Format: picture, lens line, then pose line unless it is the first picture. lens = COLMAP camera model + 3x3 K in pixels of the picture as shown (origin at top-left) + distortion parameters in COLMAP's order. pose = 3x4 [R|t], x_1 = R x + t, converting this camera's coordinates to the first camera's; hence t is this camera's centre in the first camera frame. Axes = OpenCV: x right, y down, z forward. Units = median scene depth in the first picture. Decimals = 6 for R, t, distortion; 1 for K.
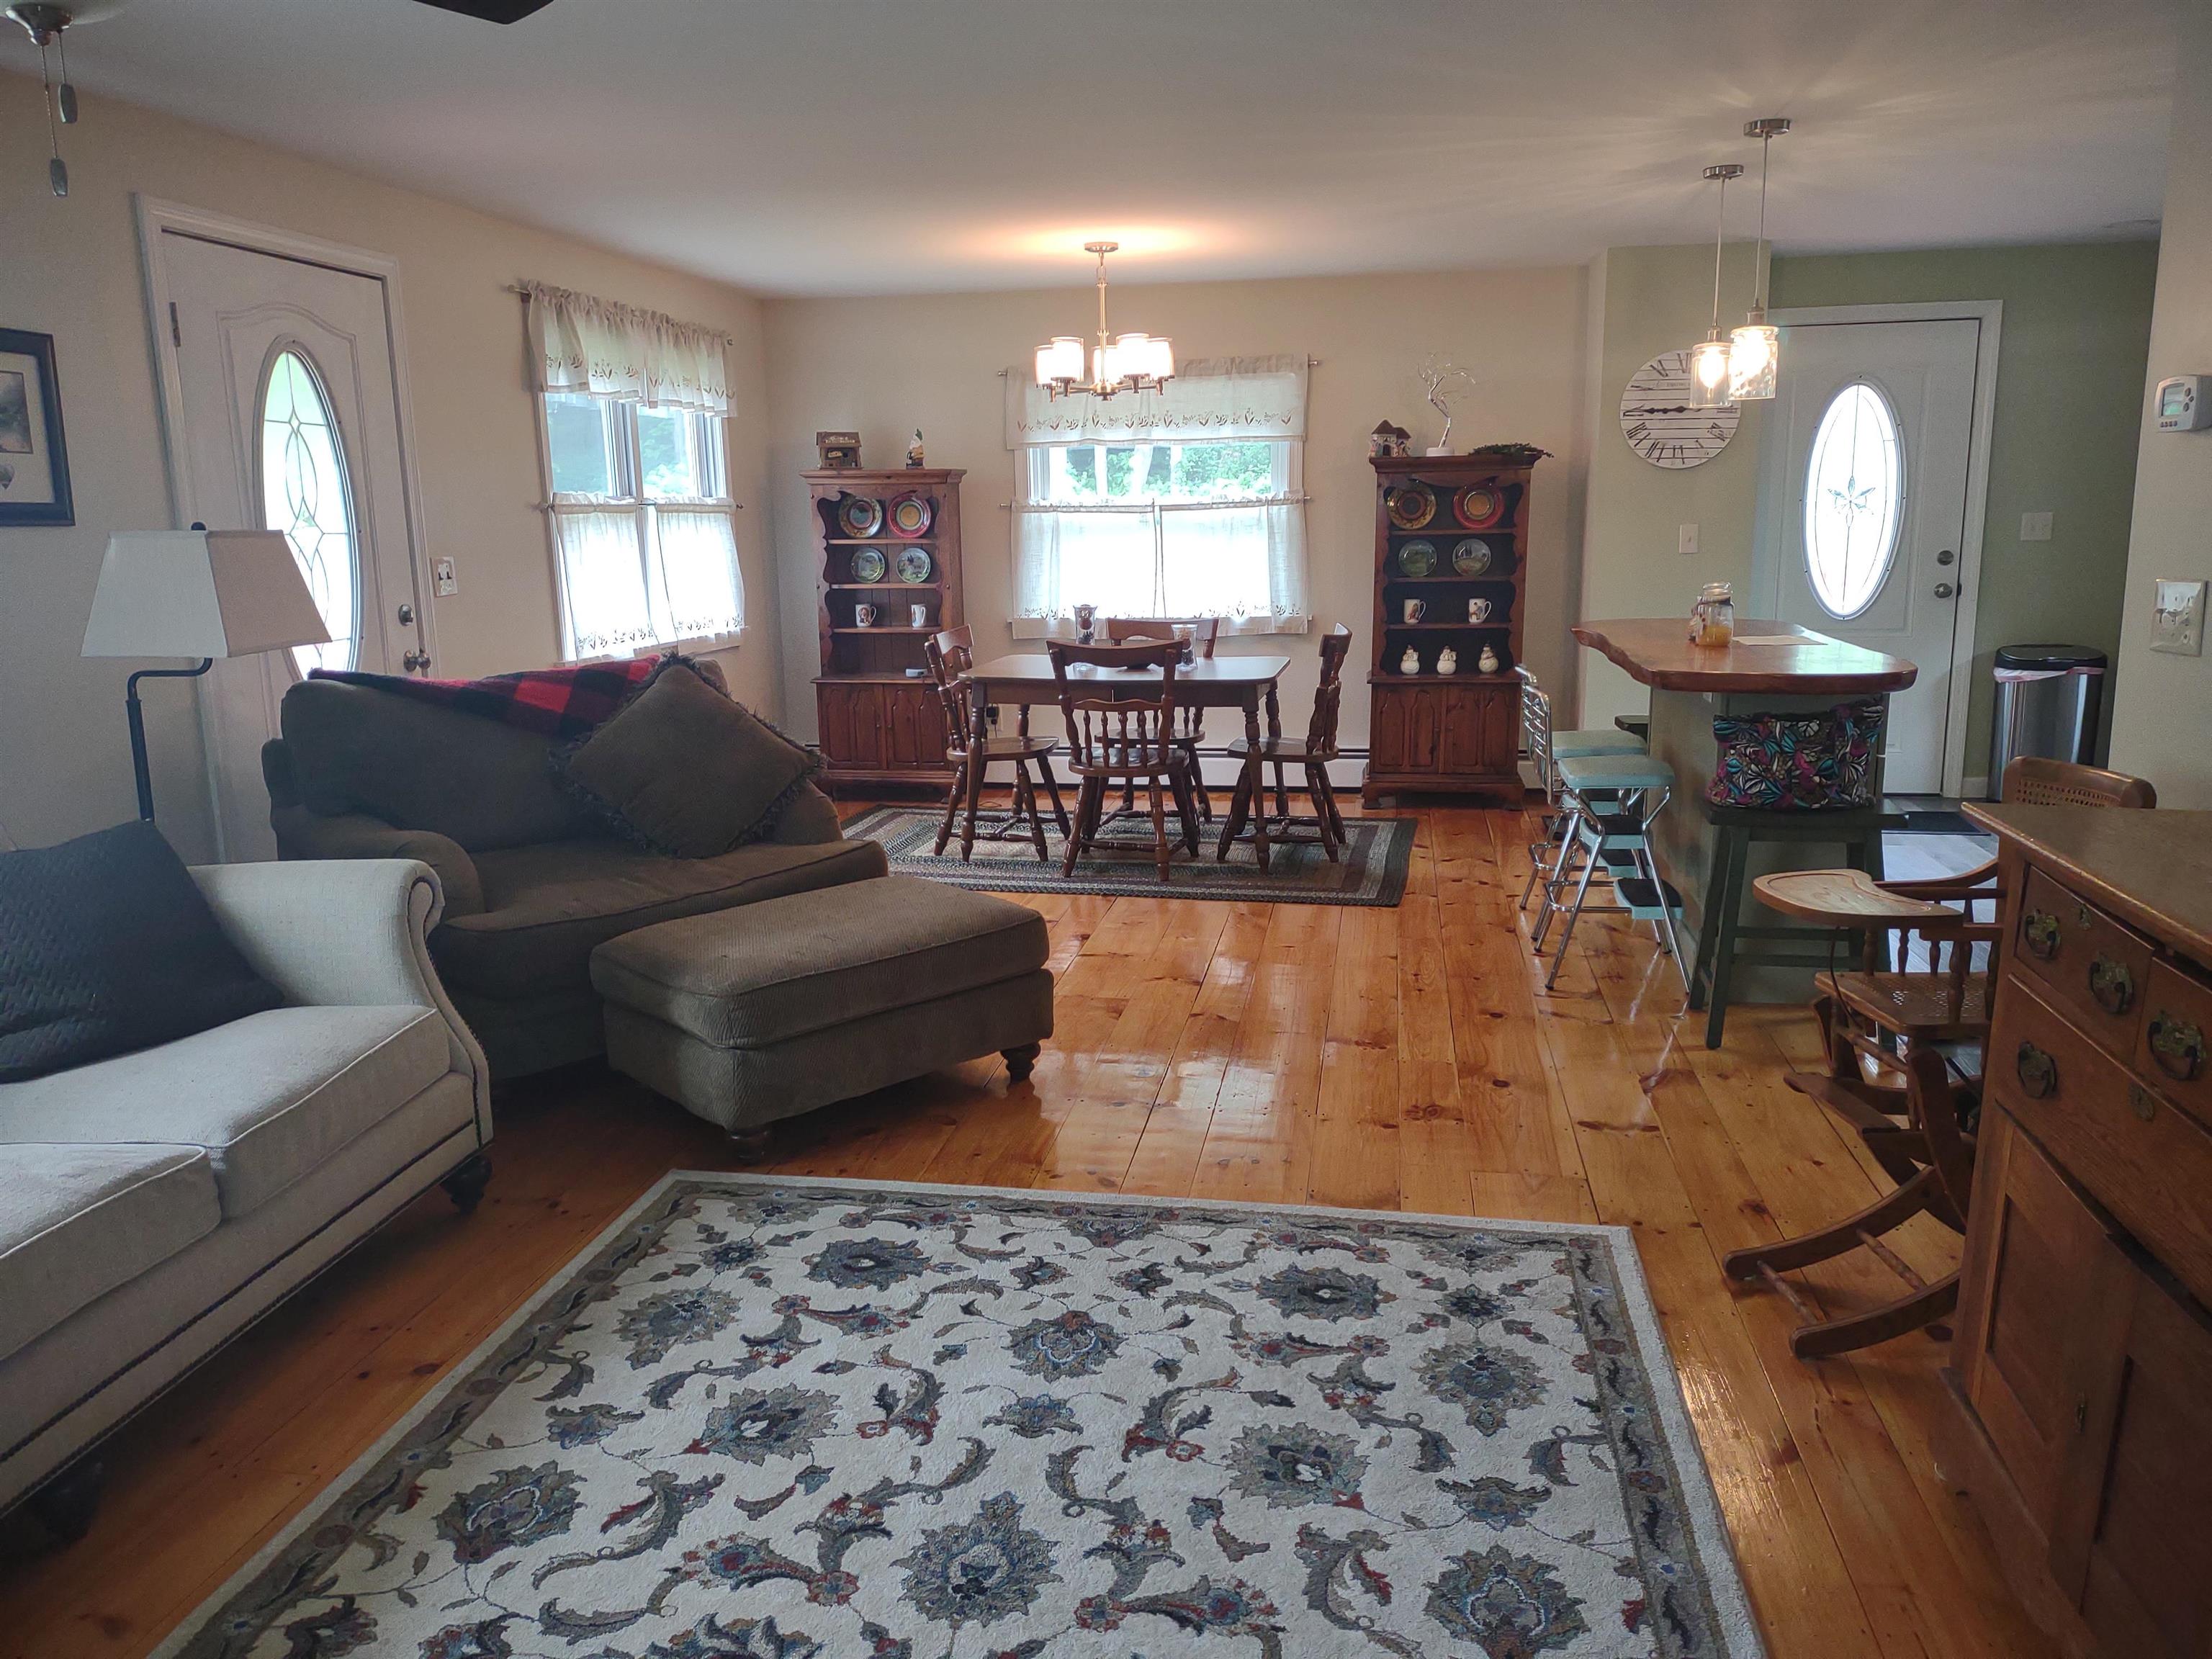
lens RADIAL K [[1653.2, 0, 1102.2], [0, 1653.2, 827.7], [0, 0, 1]] dist [0.042181, -0.038911]
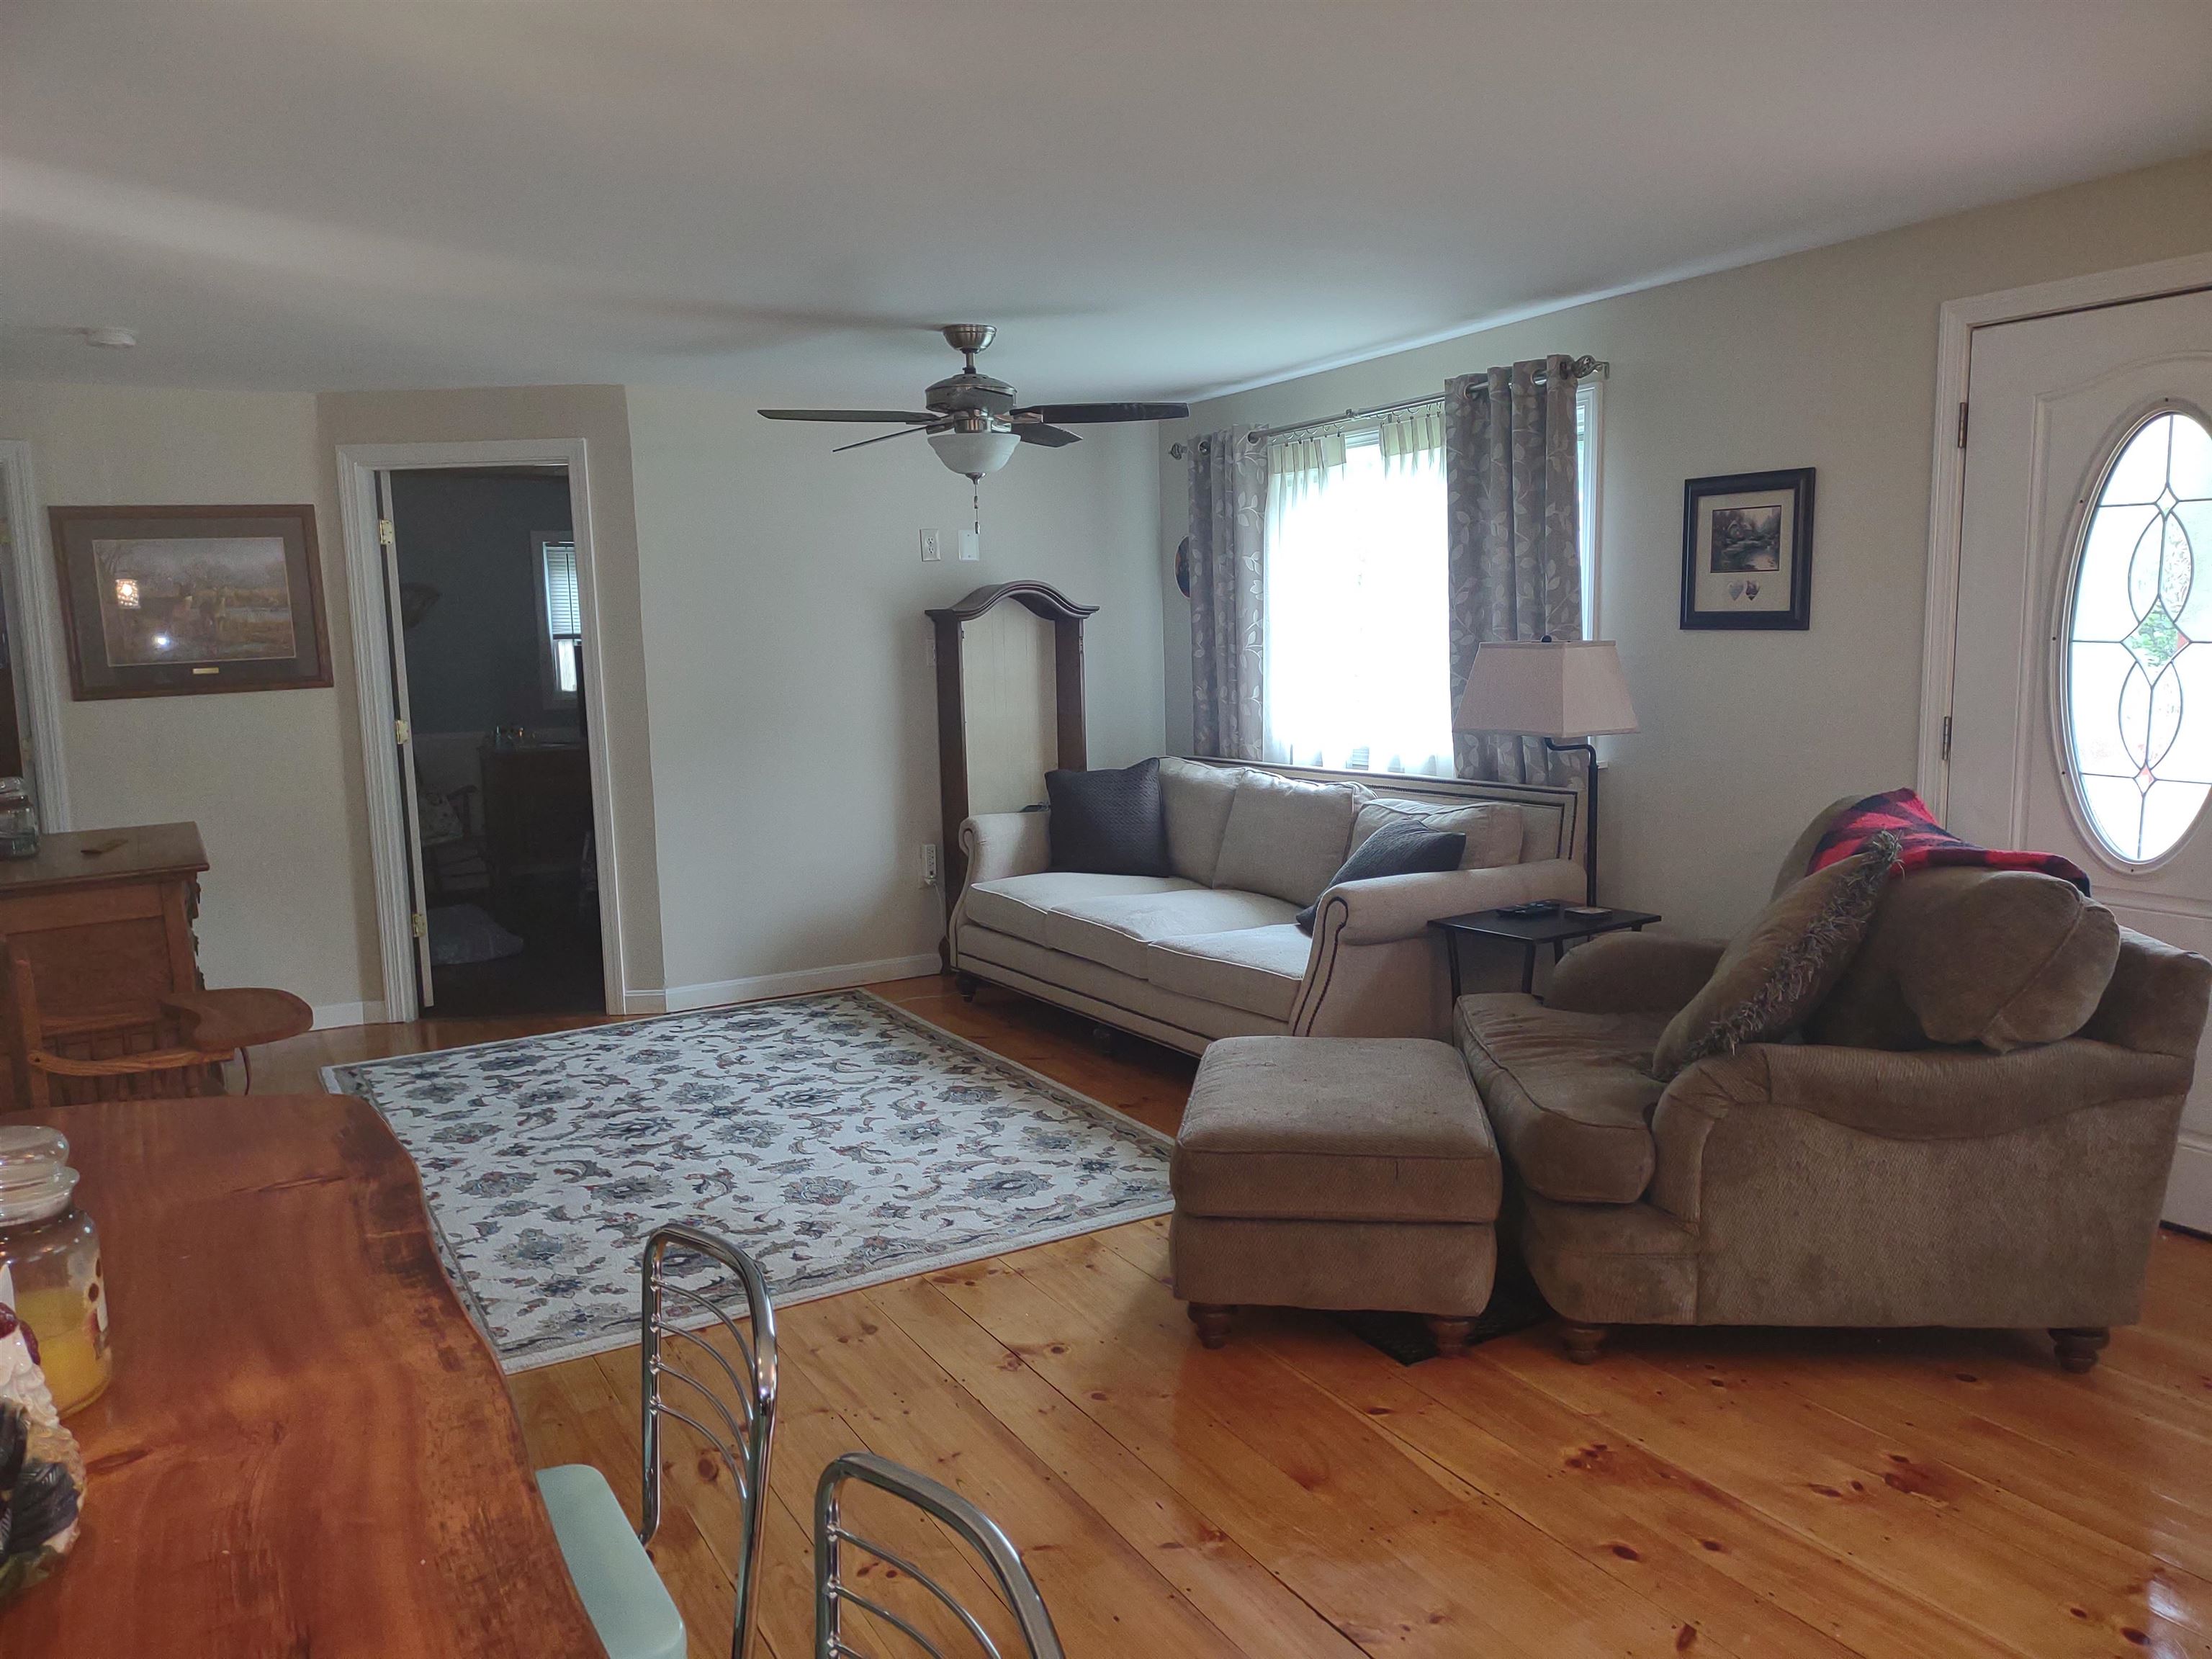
lens RADIAL K [[1653.2, 0, 1102.2], [0, 1653.2, 827.7], [0, 0, 1]] dist [0.042181, -0.038911]
pose [[-0.772904, 0.110403, -0.624844, 0.705677], [-0.091157, 0.955212, 0.281532, -0.469054], [0.627940, 0.274556, -0.728224, 2.231126]]
